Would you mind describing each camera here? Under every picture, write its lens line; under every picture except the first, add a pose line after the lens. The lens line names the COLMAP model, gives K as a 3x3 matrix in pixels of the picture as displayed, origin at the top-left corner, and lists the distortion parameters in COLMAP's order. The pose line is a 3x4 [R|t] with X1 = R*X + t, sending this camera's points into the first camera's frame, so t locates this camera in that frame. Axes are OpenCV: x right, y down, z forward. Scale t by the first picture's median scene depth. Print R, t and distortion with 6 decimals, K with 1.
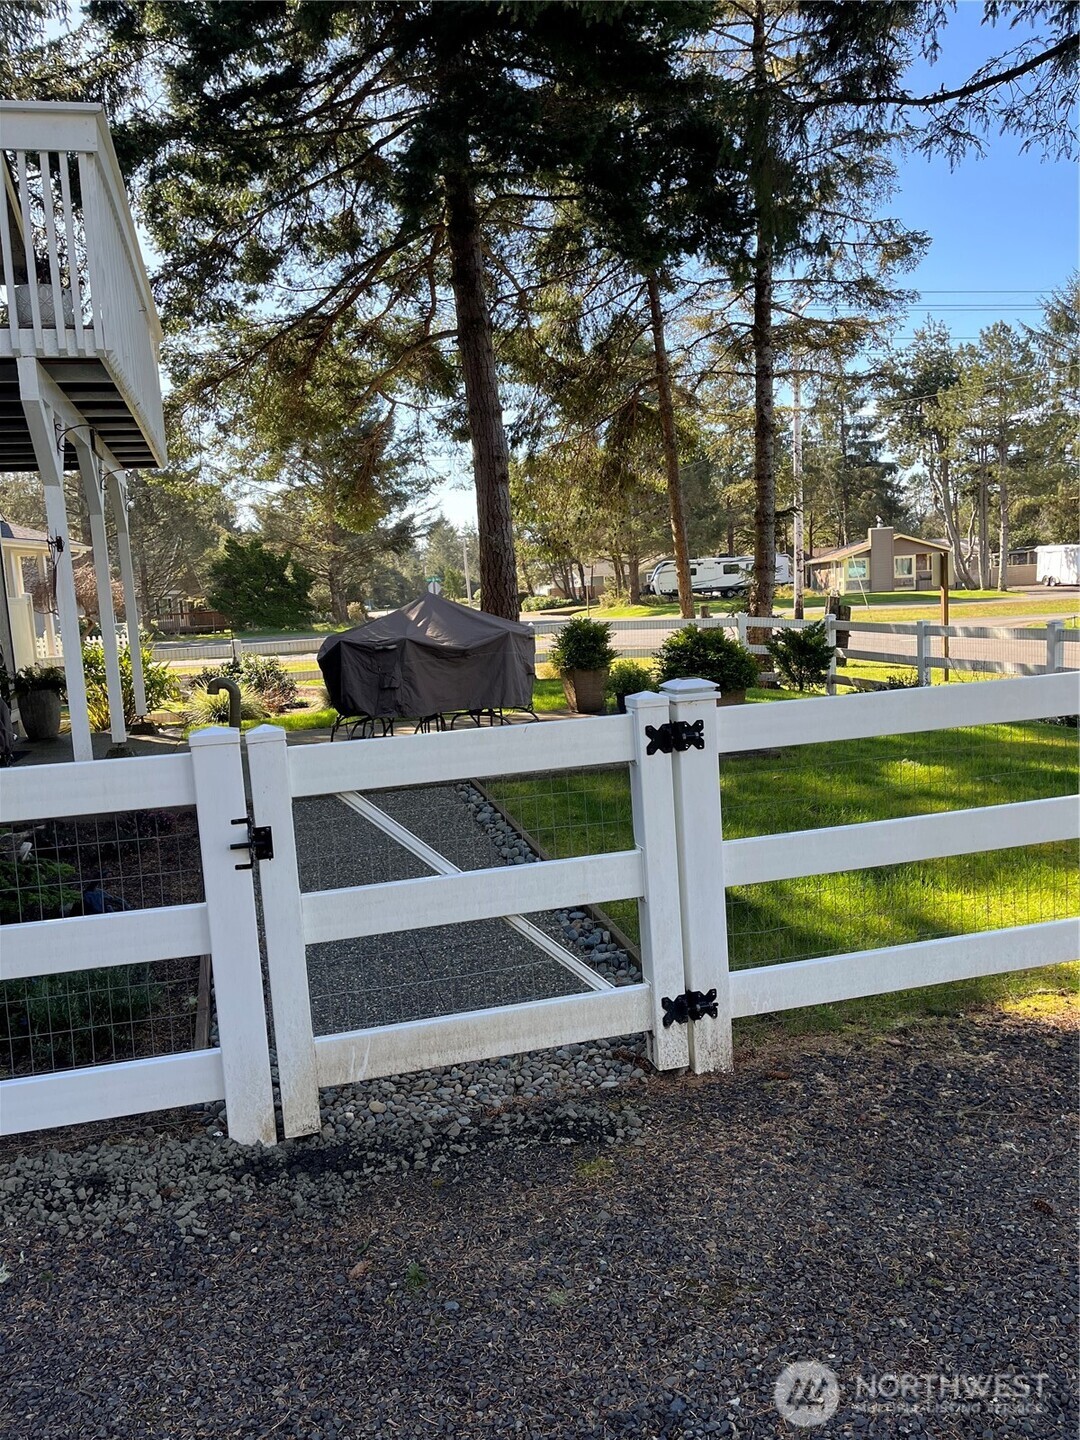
lens RADIAL K [[1096.7, 0, 535.5], [0, 1096.7, 730.2], [0, 0, 1]] dist [0.030150, 0.001597]
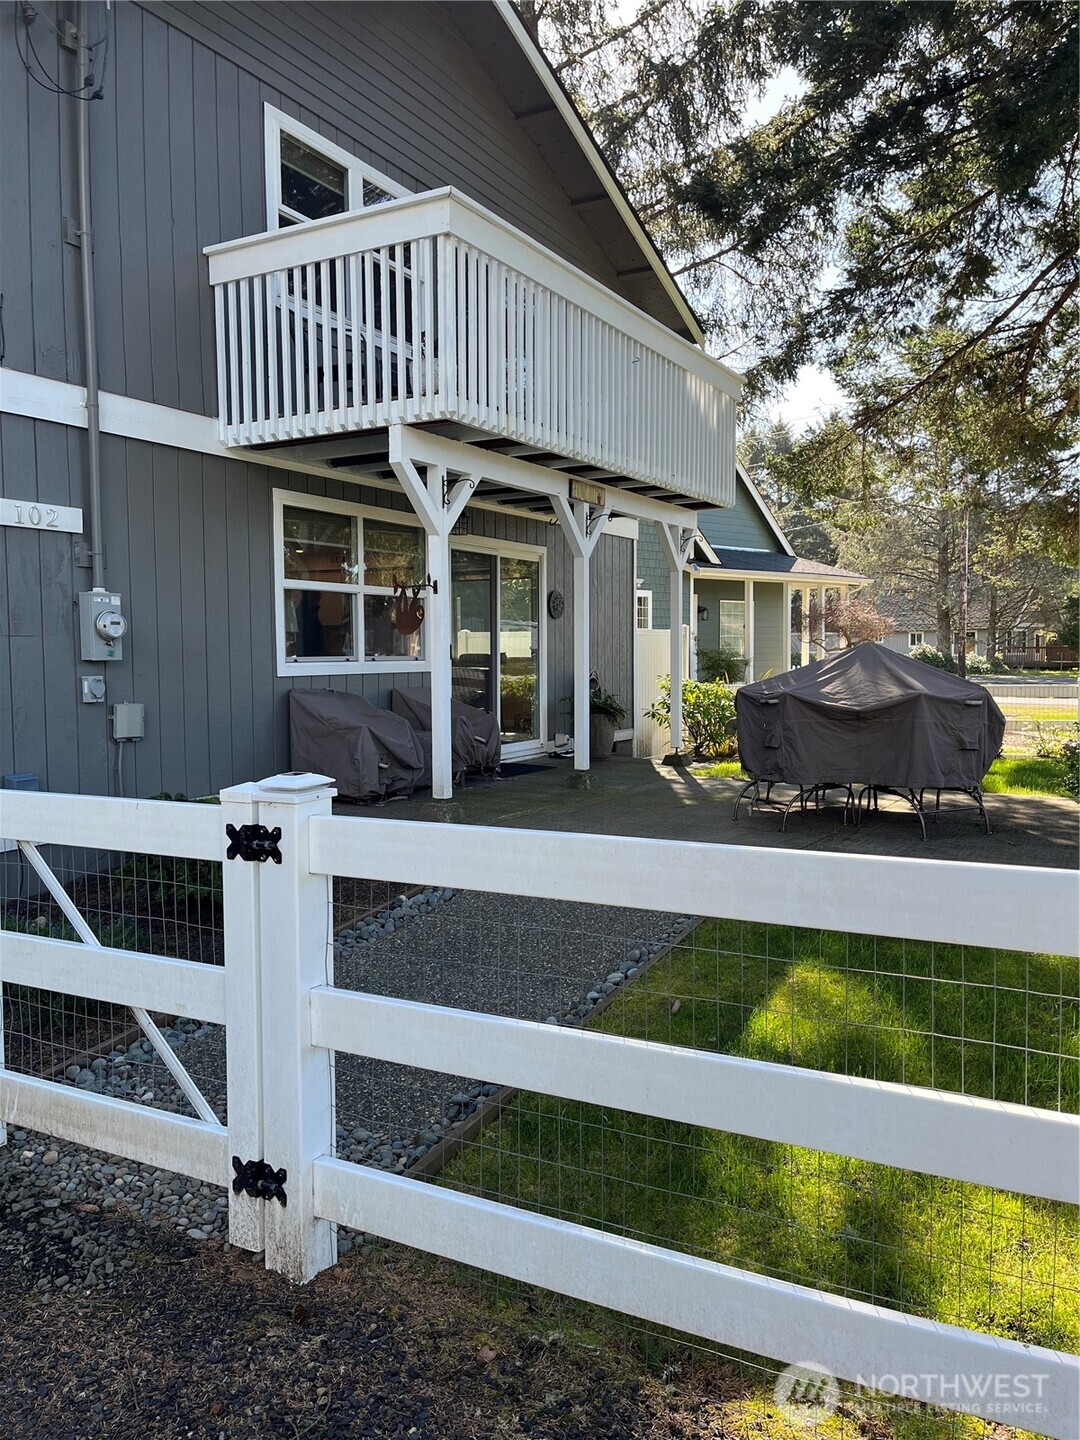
lens RADIAL K [[1101.9, 0, 540.0], [0, 1101.9, 720.0], [0, 0, 1]] dist [0.007158, 0.001550]
pose [[0.716845, 0.091750, -0.691169, 0.822429], [-0.115921, 0.993191, 0.011615, -0.116690], [0.687529, 0.071795, 0.722599, 0.539944]]
